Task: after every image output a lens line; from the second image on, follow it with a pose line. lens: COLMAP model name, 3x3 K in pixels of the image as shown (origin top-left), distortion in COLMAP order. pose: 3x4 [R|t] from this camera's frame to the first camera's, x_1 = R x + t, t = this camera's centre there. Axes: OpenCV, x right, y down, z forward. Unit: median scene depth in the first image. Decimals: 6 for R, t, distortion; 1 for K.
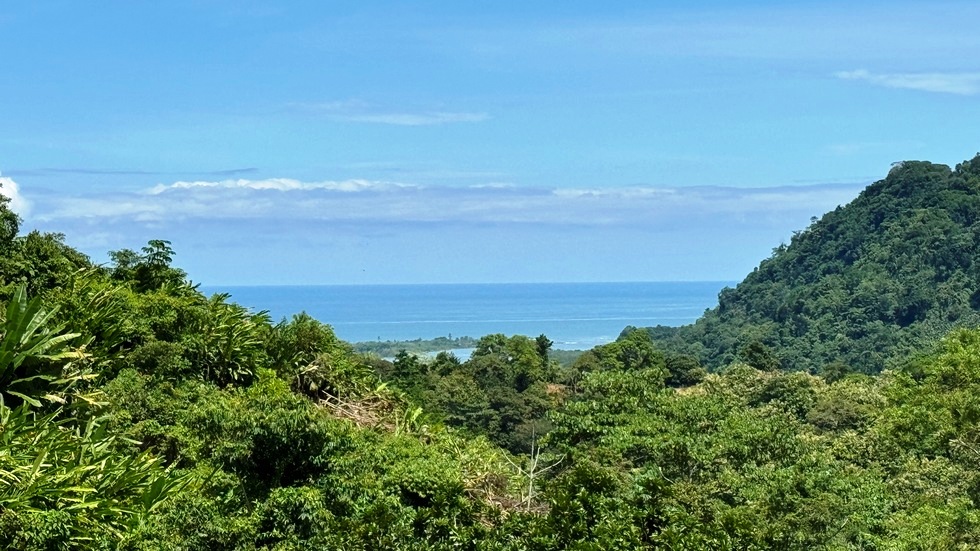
lens RADIAL K [[2612.6, 0, 490.0], [0, 2612.6, 279.8], [0, 0, 1]] dist [0.124155, 0.000000]
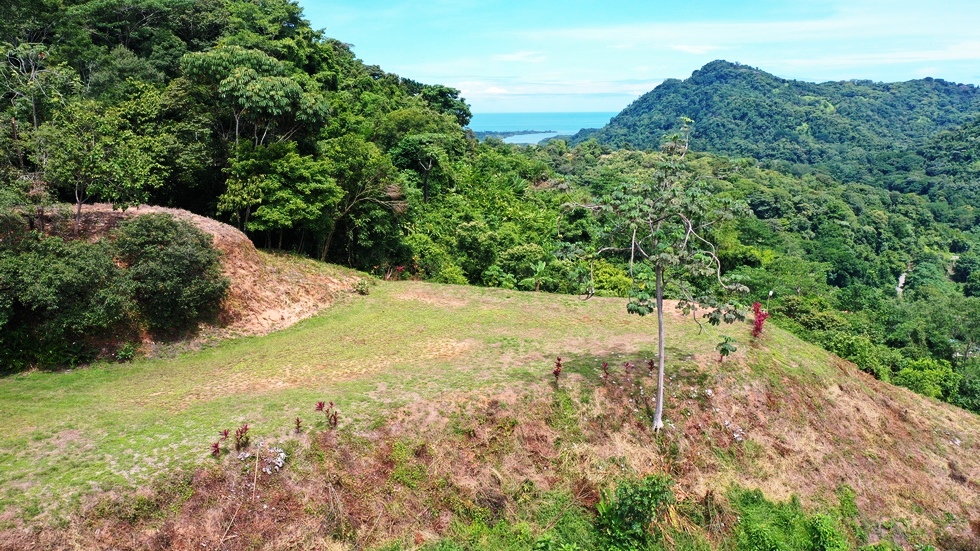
lens RADIAL K [[771.1, 0, 489.6], [0, 771.1, 275.6], [0, 0, 1]] dist [0.010507, -0.015173]
pose [[0.998082, 0.014452, -0.060201, -0.029598], [-0.001605, 0.978084, 0.208205, -0.026415], [0.061891, -0.207709, 0.976231, -0.120016]]
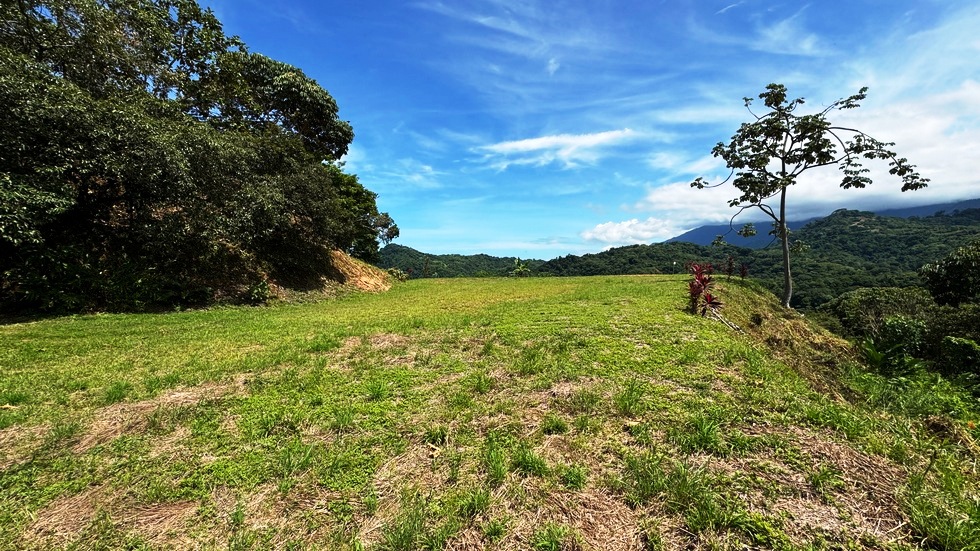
lens RADIAL K [[389.0, 0, 488.7], [0, 389.0, 280.1], [0, 0, 1]] dist [-0.004044, 0.000803]
pose [[0.892171, -0.011016, 0.451563, -0.080065], [-0.000848, 0.999660, 0.026063, 0.002356], [-0.451697, -0.023635, 0.891859, -0.069199]]
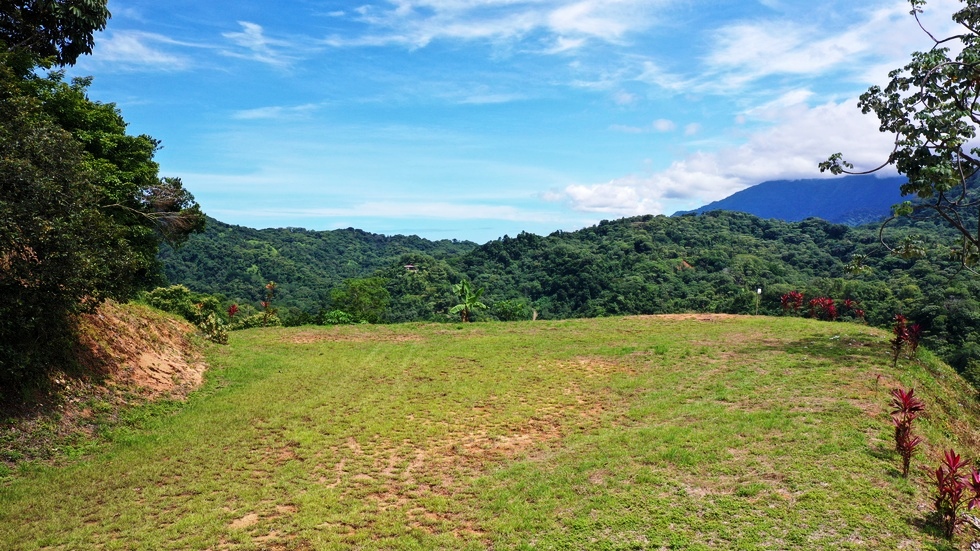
lens RADIAL K [[771.1, 0, 490.4], [0, 771.1, 275.0], [0, 0, 1]] dist [0.010507, -0.015173]
pose [[0.807130, -0.003734, 0.590362, -0.082244], [-0.008949, 0.999788, 0.018558, -0.003051], [-0.590306, -0.020262, 0.806925, -0.063555]]
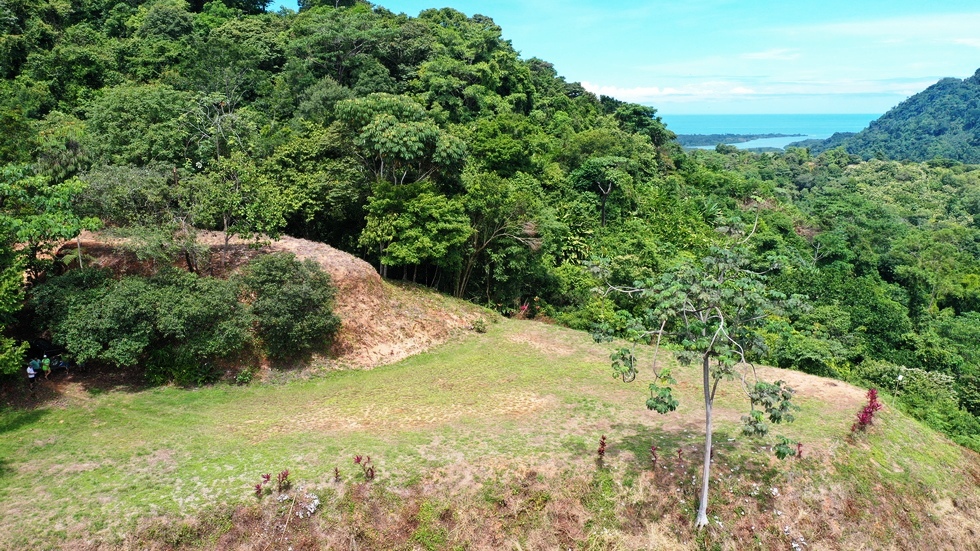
lens RADIAL K [[771.1, 0, 487.9], [0, 771.1, 275.0], [0, 0, 1]] dist [0.010507, -0.015173]
pose [[0.934297, 0.079736, -0.347465, -0.010650], [-0.006241, 0.978175, 0.207690, -0.034252], [0.356442, -0.191875, 0.914403, -0.115447]]
